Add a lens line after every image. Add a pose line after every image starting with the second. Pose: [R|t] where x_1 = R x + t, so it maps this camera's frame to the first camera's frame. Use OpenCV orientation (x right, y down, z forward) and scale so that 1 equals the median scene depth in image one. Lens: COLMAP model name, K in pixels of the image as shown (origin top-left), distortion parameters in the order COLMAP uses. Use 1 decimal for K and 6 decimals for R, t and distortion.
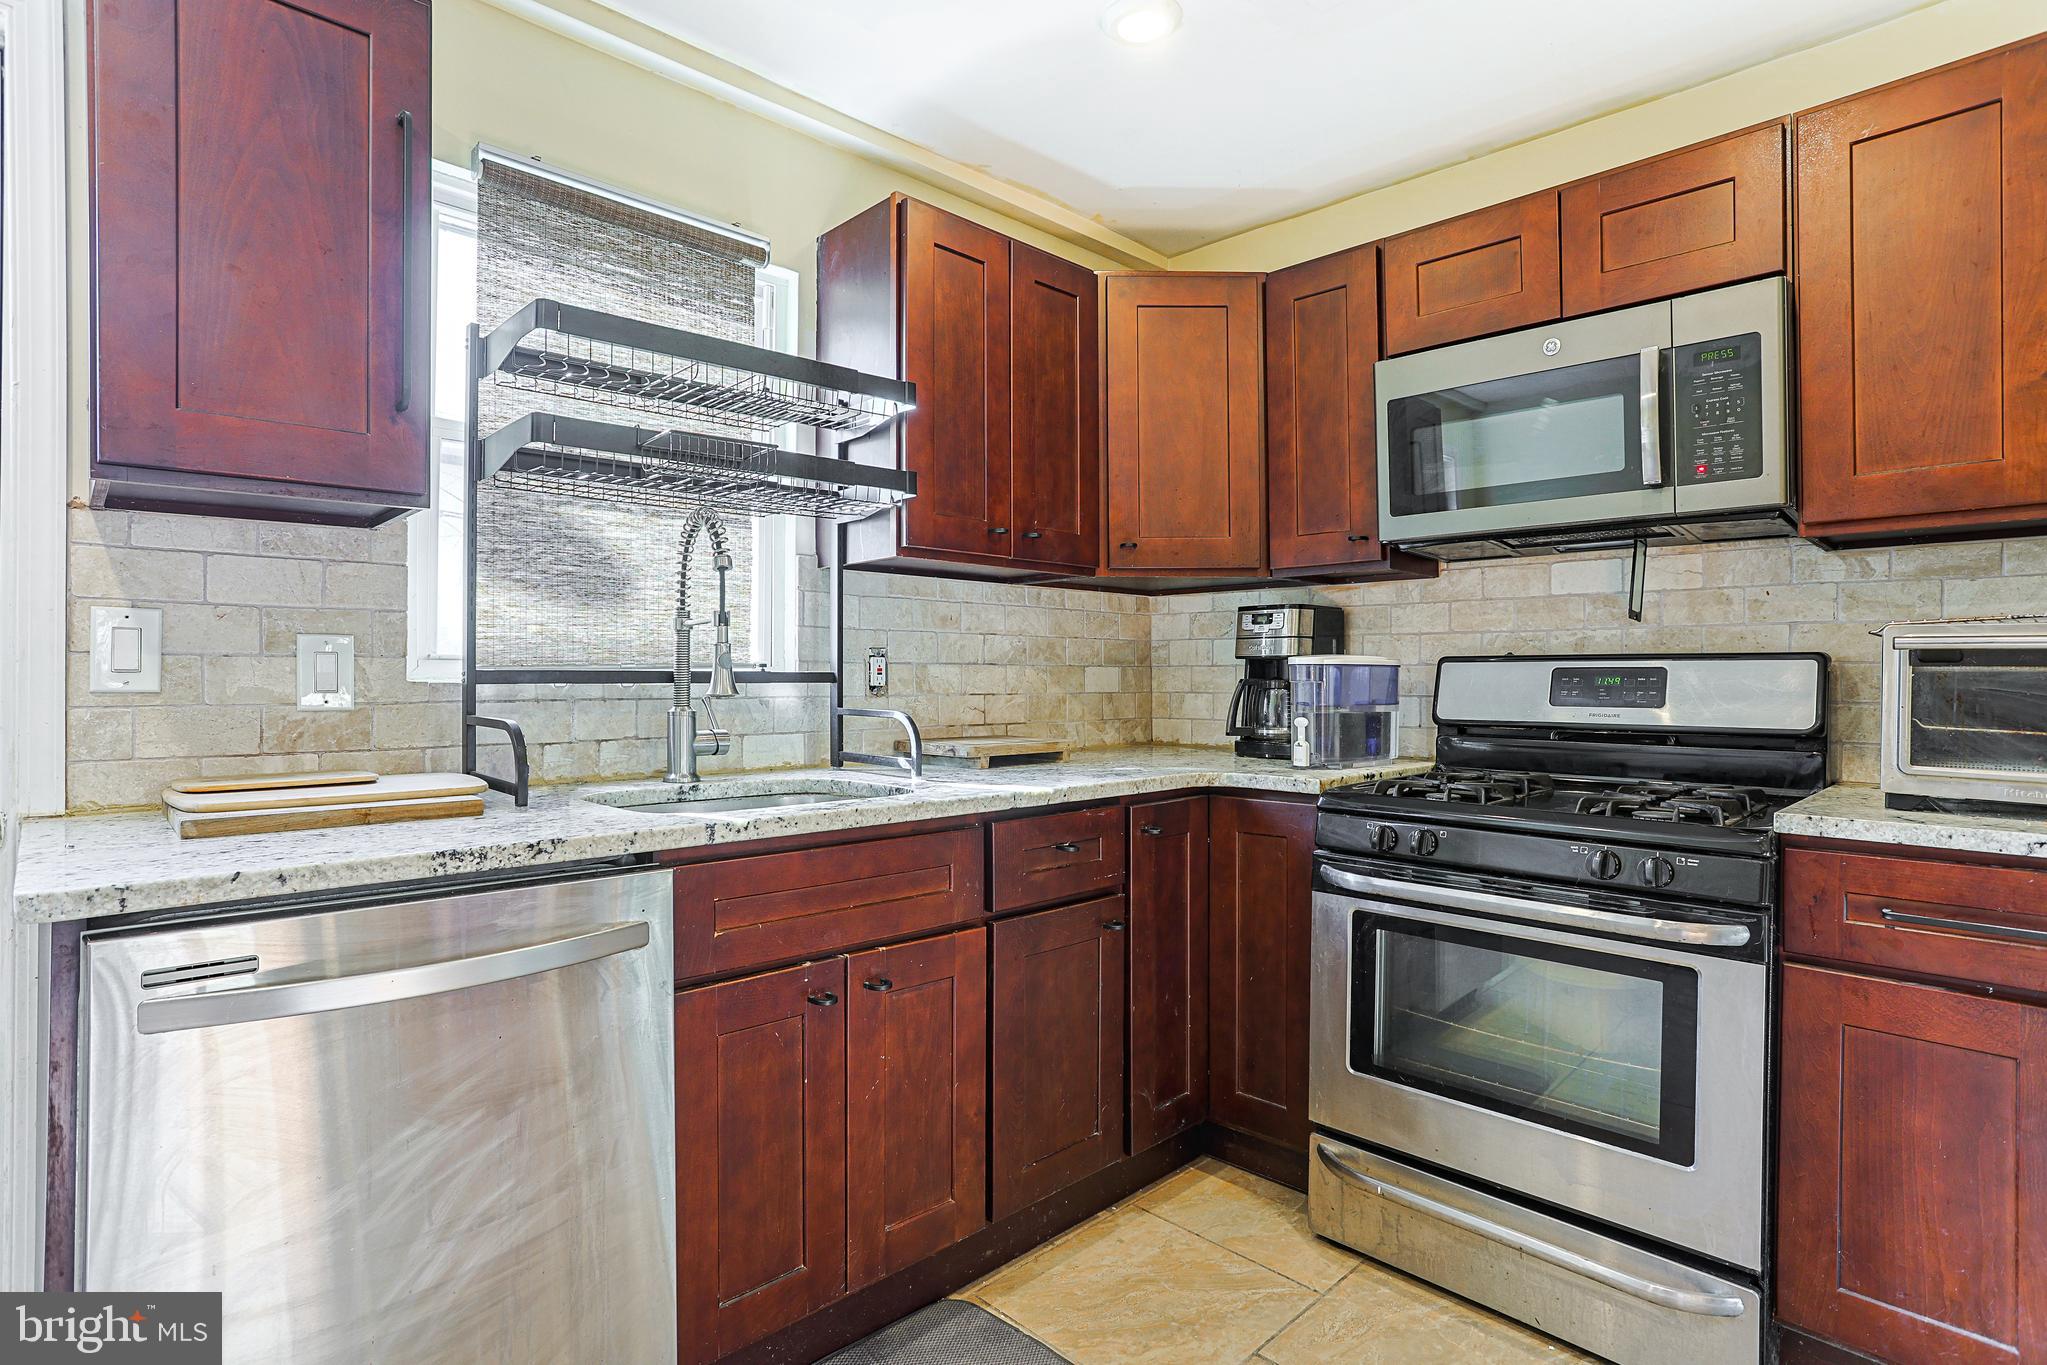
lens RADIAL K [[1032.8, 0, 1014.2], [0, 1032.8, 676.4], [0, 0, 1]] dist [-0.075910, 0.046081]
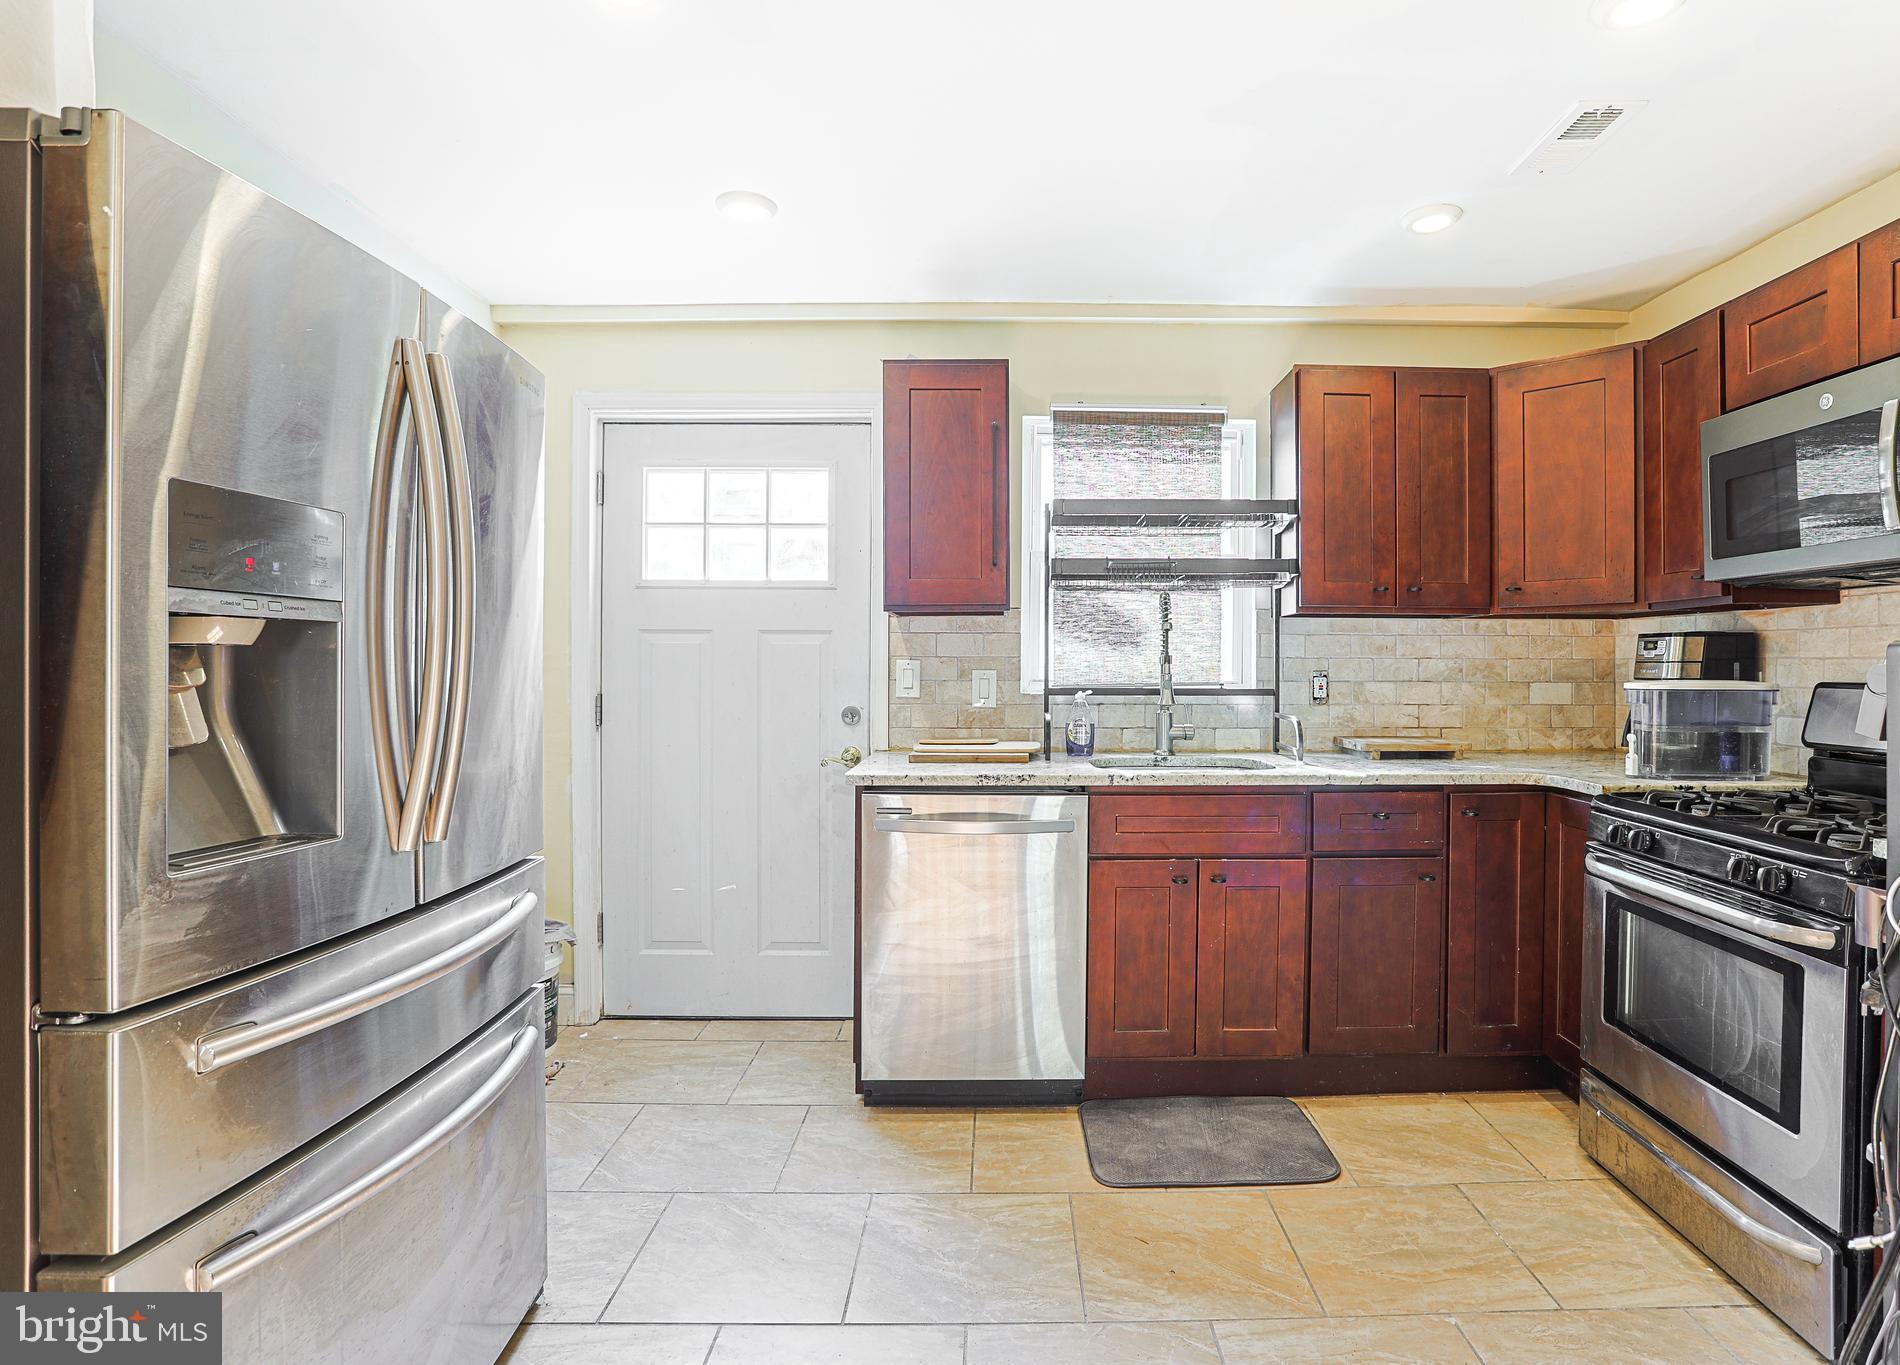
lens RADIAL K [[993.3, 0, 1029.3], [0, 993.3, 678.9], [0, 0, 1]] dist [-0.055639, 0.001319]
pose [[0.733100, 0.012649, -0.680003, 0.559456], [-0.001133, 0.999848, 0.017377, -0.044235], [0.680120, -0.011969, 0.733003, -0.303951]]
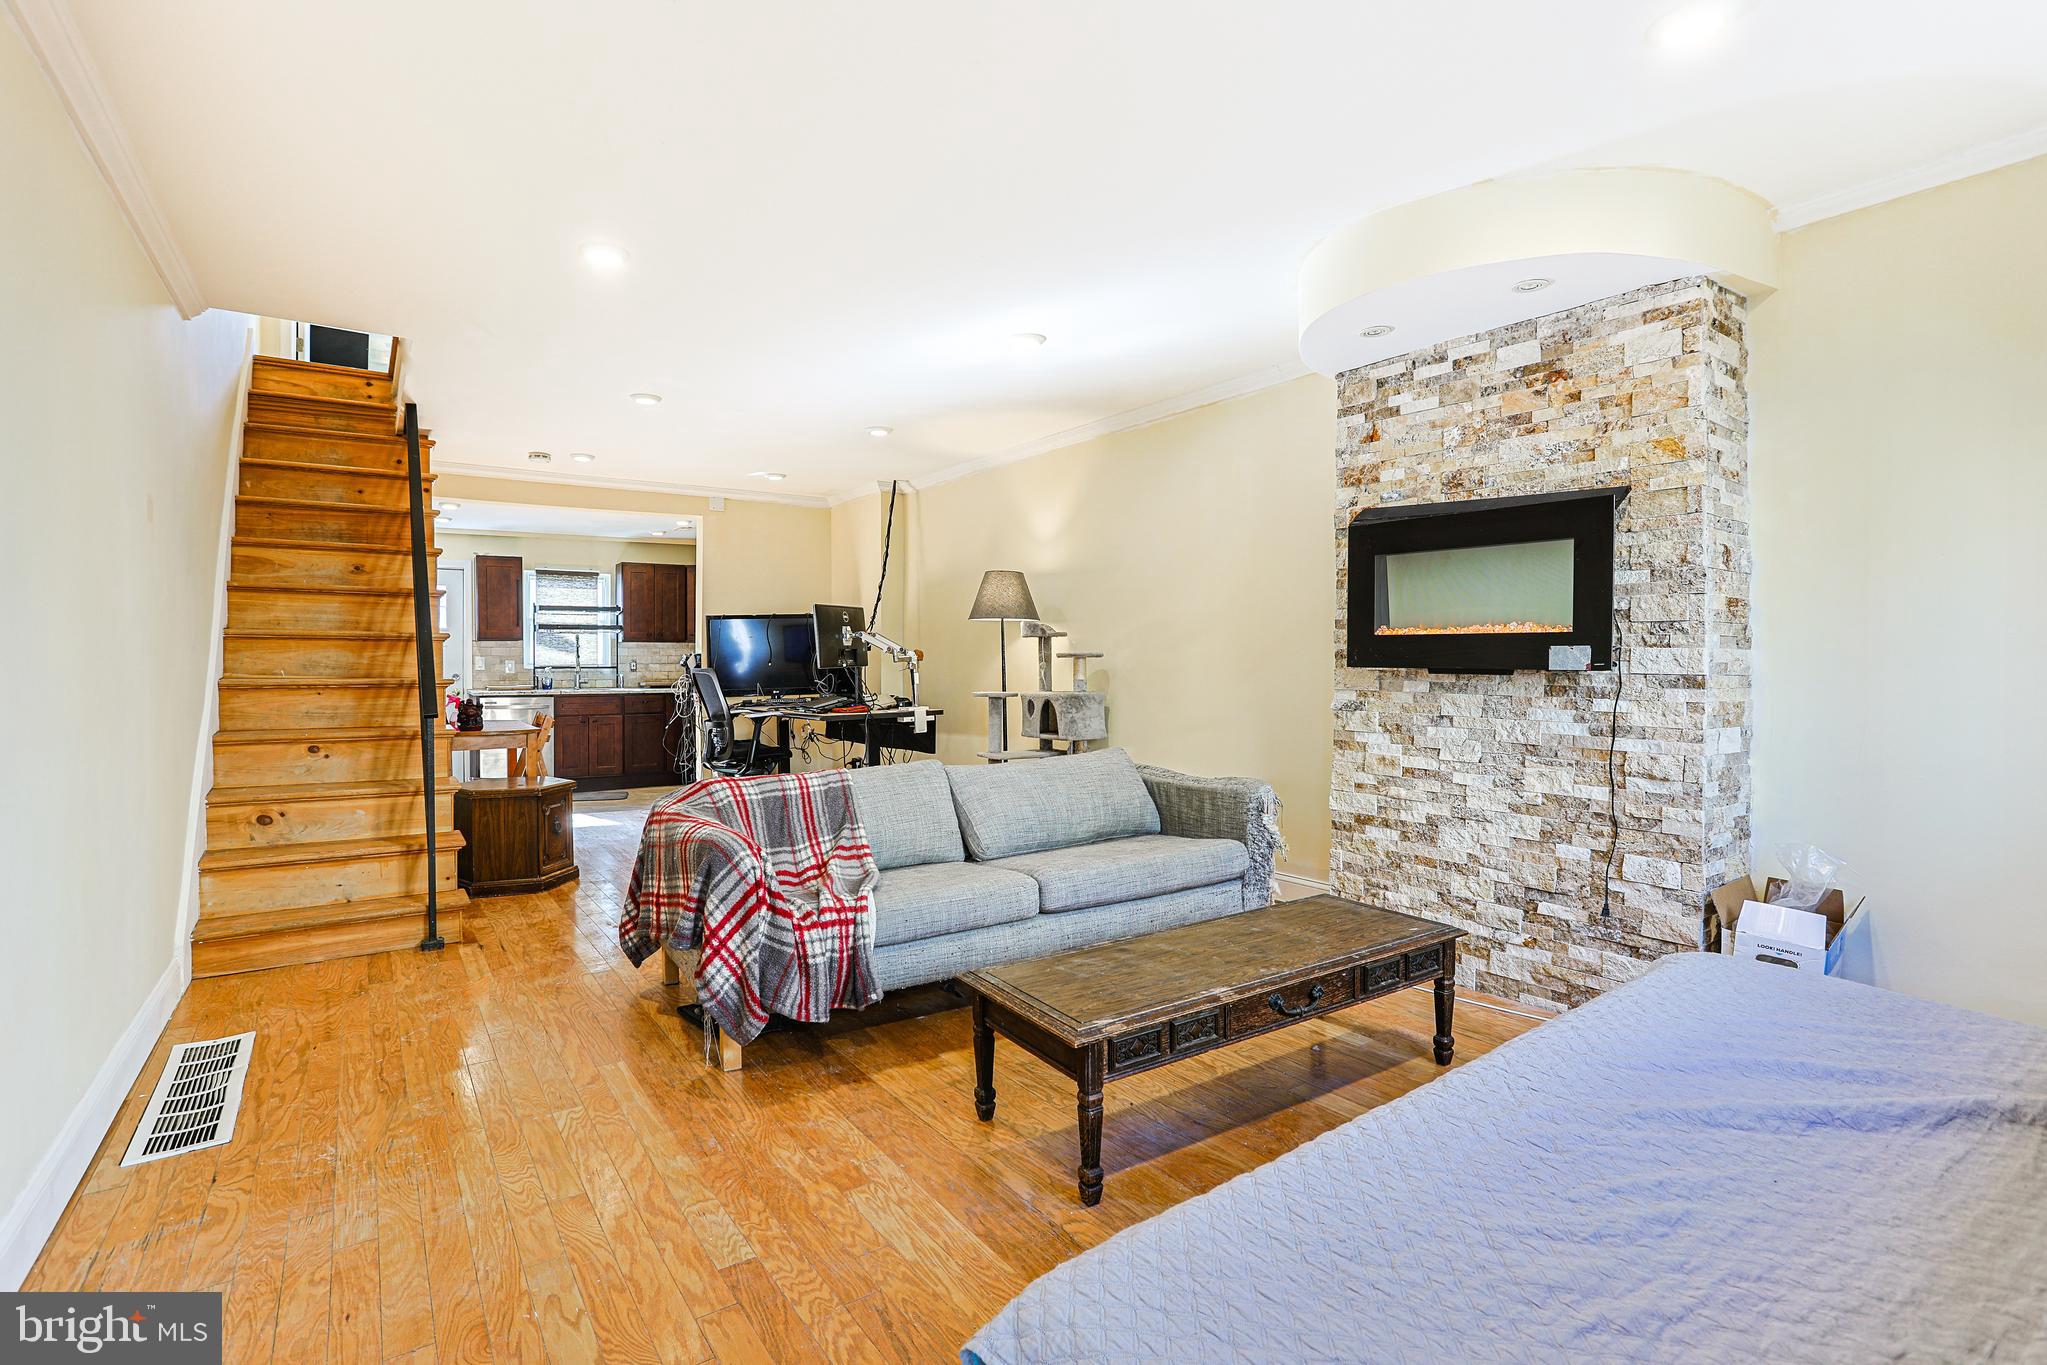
lens RADIAL K [[995.2, 0, 1018.6], [0, 995.2, 675.1], [0, 0, 1]] dist [-0.065103, 0.033655]
pose [[0.981999, 0.006096, -0.188787, 2.434793], [-0.002338, 0.999795, 0.020125, -0.057260], [0.188871, -0.019322, 0.981812, -2.979832]]
